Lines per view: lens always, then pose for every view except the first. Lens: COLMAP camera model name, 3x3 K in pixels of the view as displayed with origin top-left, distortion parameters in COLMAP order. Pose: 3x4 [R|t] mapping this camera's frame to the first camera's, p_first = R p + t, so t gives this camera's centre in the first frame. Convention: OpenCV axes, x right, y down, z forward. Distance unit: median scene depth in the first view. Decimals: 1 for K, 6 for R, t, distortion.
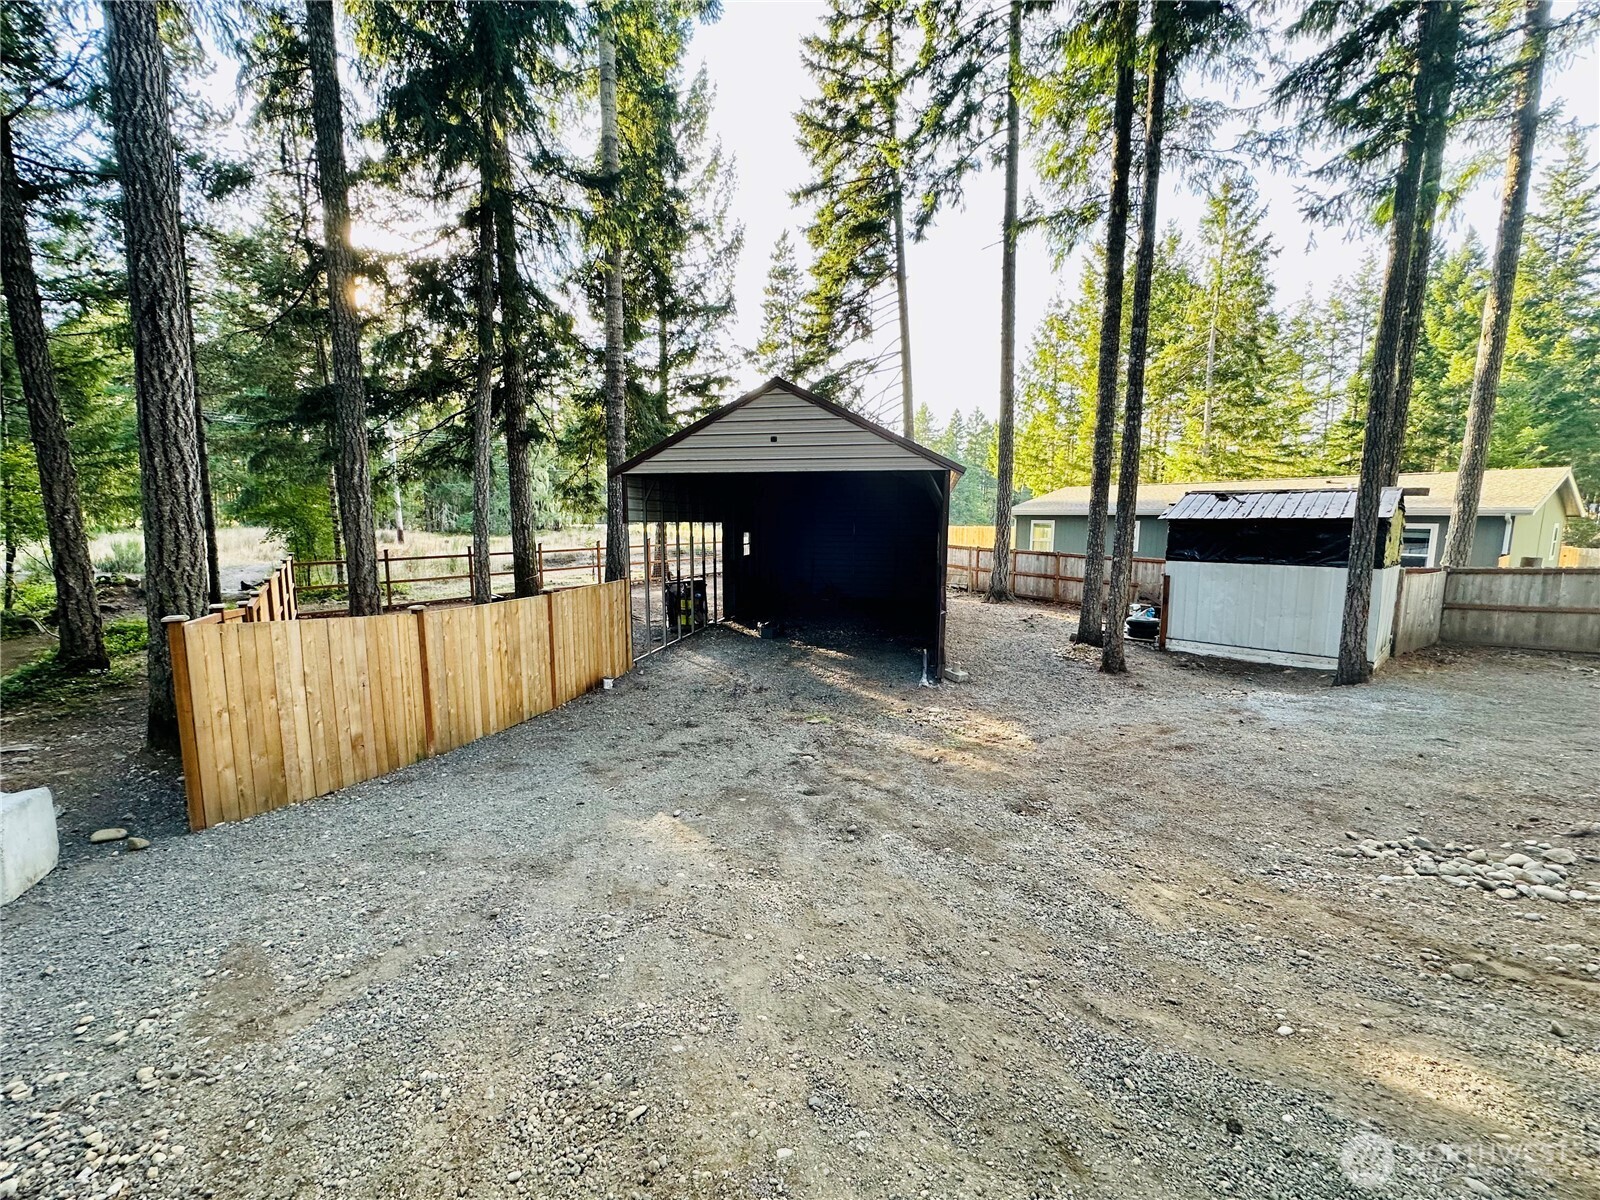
lens RADIAL K [[640.1, 0, 800.0], [0, 640.1, 600.0], [0, 0, 1]] dist [-0.011566, 0.002456]
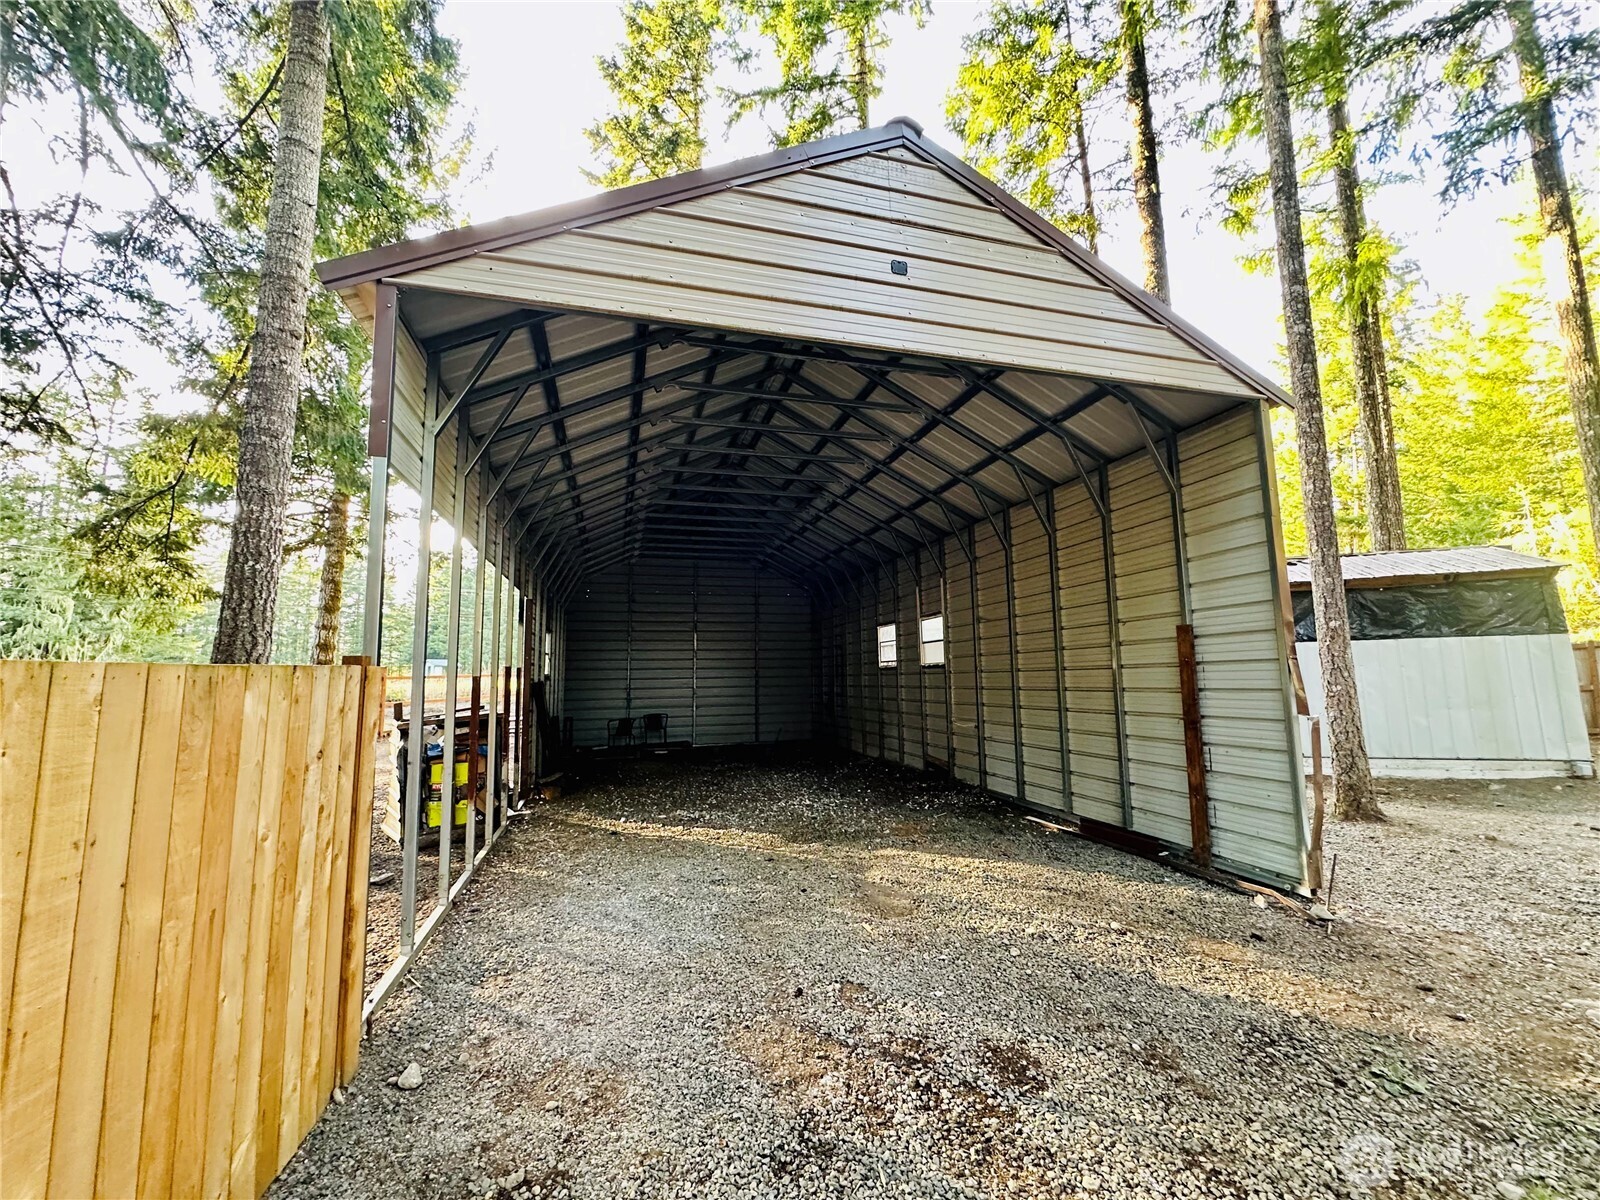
lens RADIAL K [[640.1, 0, 800.0], [0, 640.1, 600.0], [0, 0, 1]] dist [-0.011566, 0.002456]
pose [[0.887750, 0.034389, 0.459040, -0.253057], [0.080591, 0.970194, -0.228538, 0.012077], [-0.453217, 0.239879, 0.858518, 0.761898]]
